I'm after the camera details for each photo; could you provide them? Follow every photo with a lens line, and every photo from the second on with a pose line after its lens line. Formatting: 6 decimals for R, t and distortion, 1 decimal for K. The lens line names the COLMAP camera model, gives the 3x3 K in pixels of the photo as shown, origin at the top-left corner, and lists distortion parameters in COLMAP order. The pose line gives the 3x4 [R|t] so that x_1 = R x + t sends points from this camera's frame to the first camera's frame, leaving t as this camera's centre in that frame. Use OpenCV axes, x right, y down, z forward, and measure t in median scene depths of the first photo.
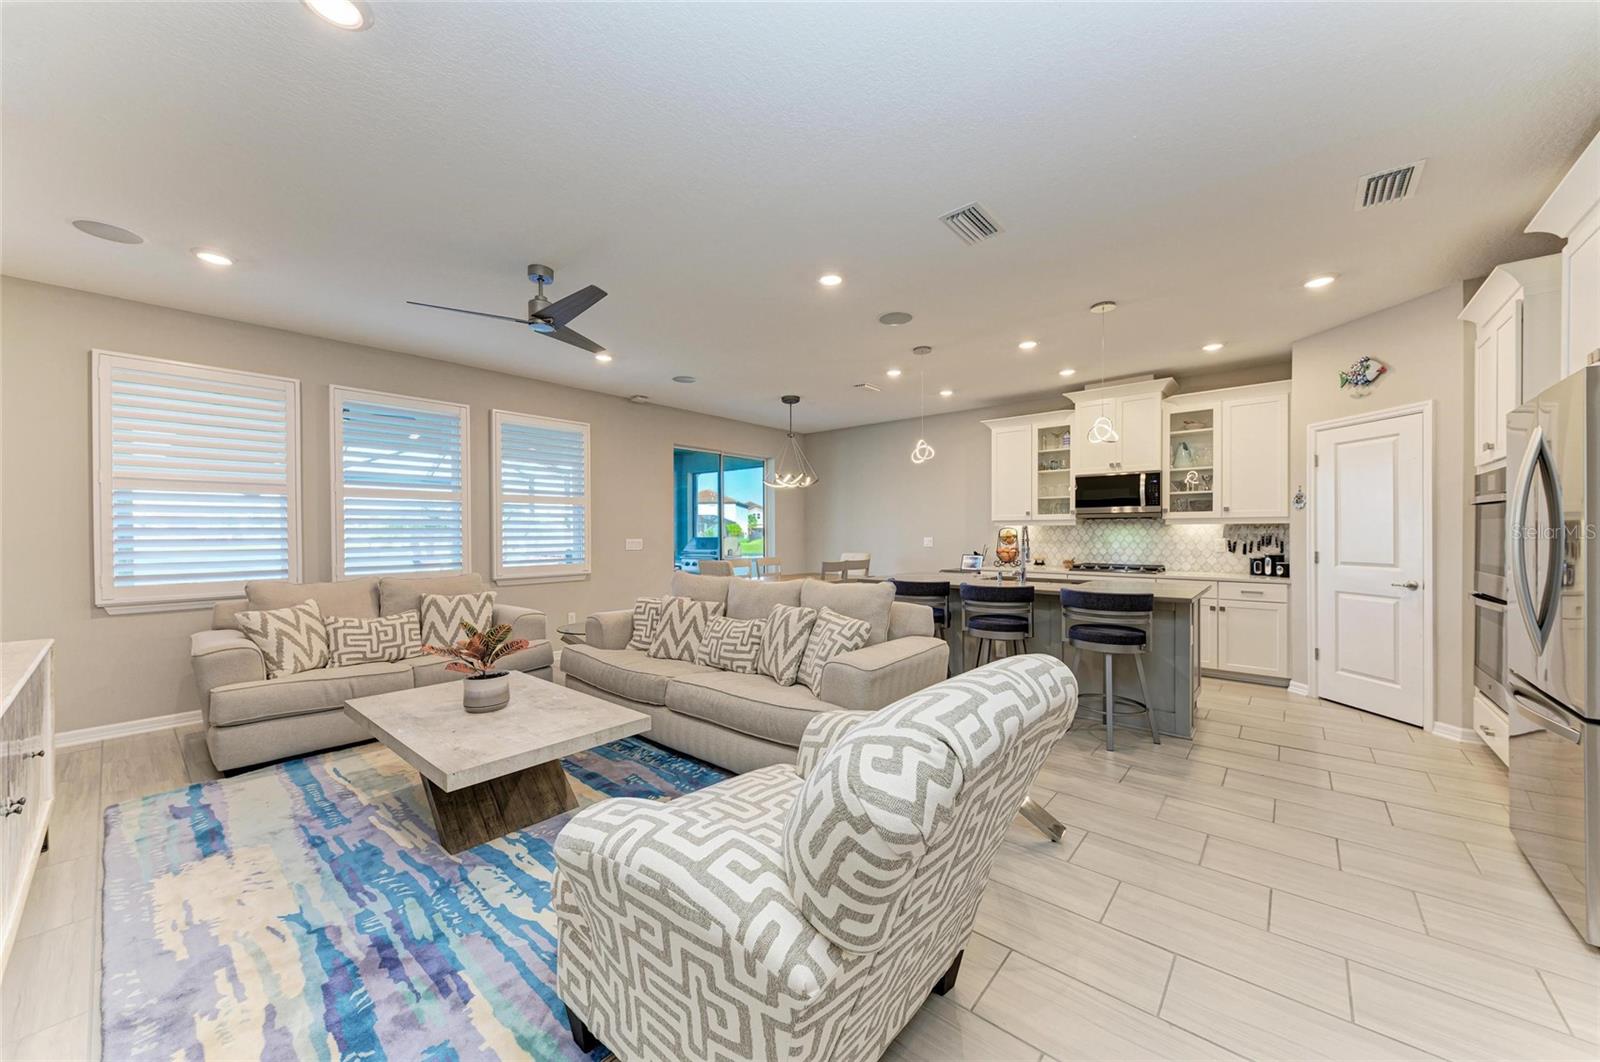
lens RADIAL K [[580.4, 0, 800.0], [0, 580.4, 531.0], [0, 0, 1]] dist [0.001656, -0.000061]
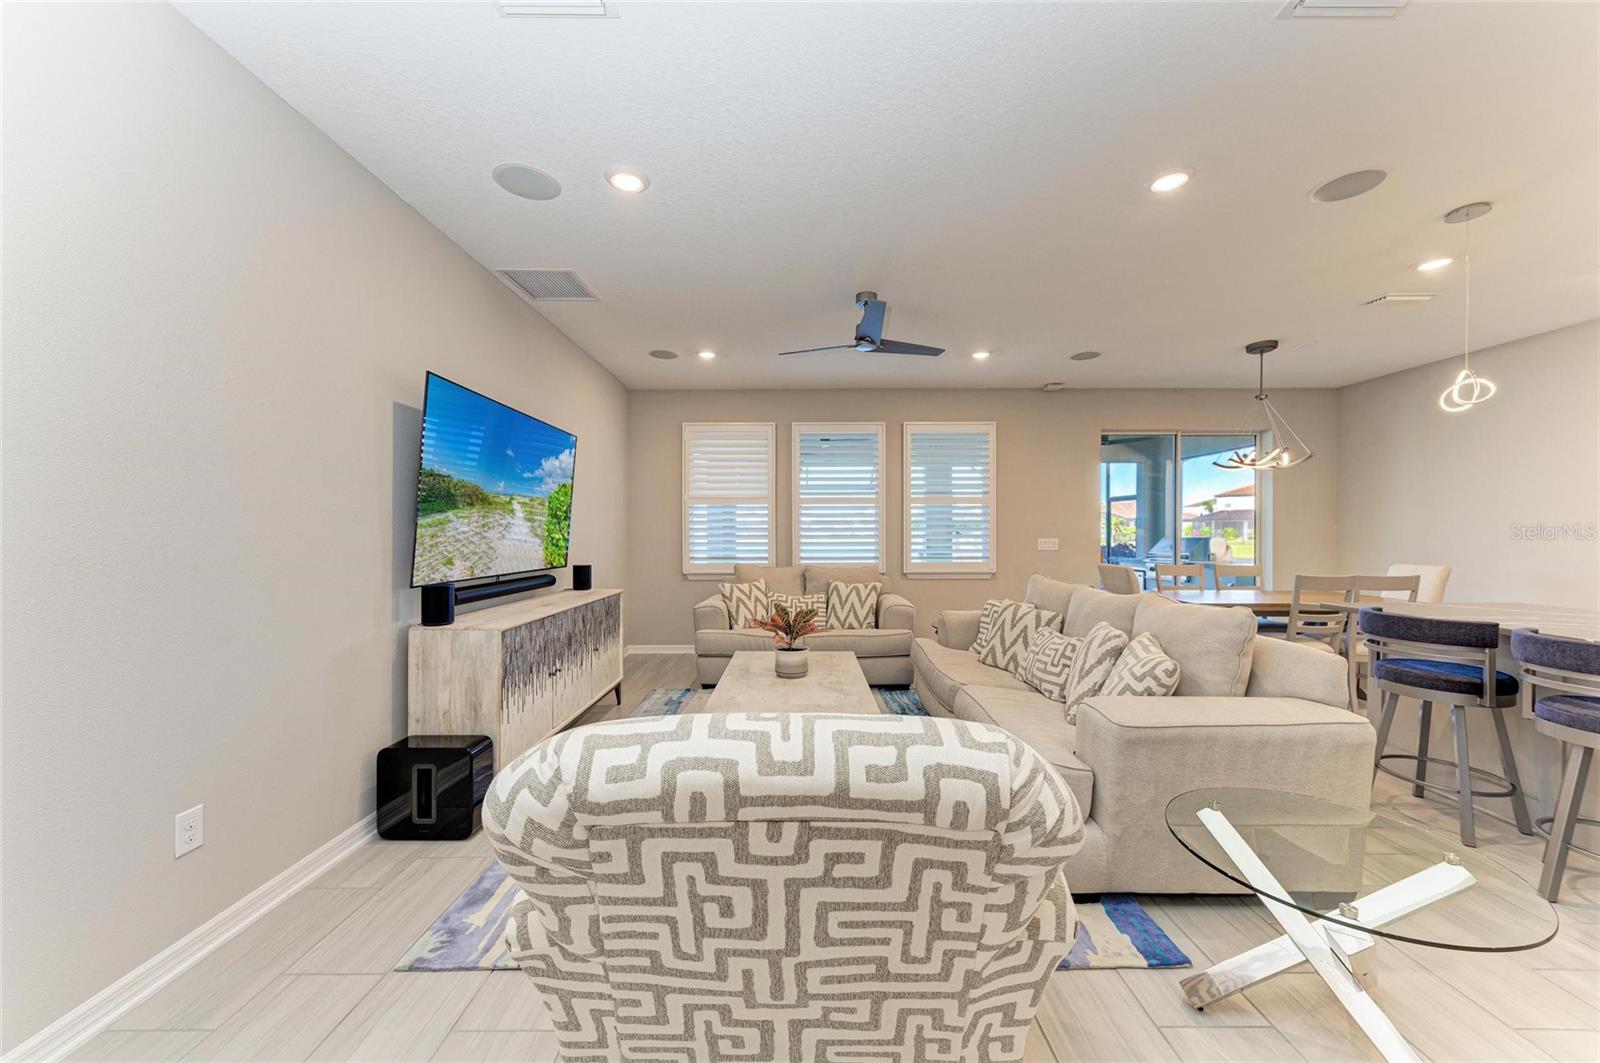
lens RADIAL K [[577.0, 0, 800.0], [0, 577.0, 531.5], [0, 0, 1]] dist [0.002963, -0.000367]
pose [[0.639969, 0.001505, -0.768399, 0.280069], [0.000226, 0.999998, 0.002147, 0.000593], [0.768400, -0.001548, 0.639968, 0.165532]]
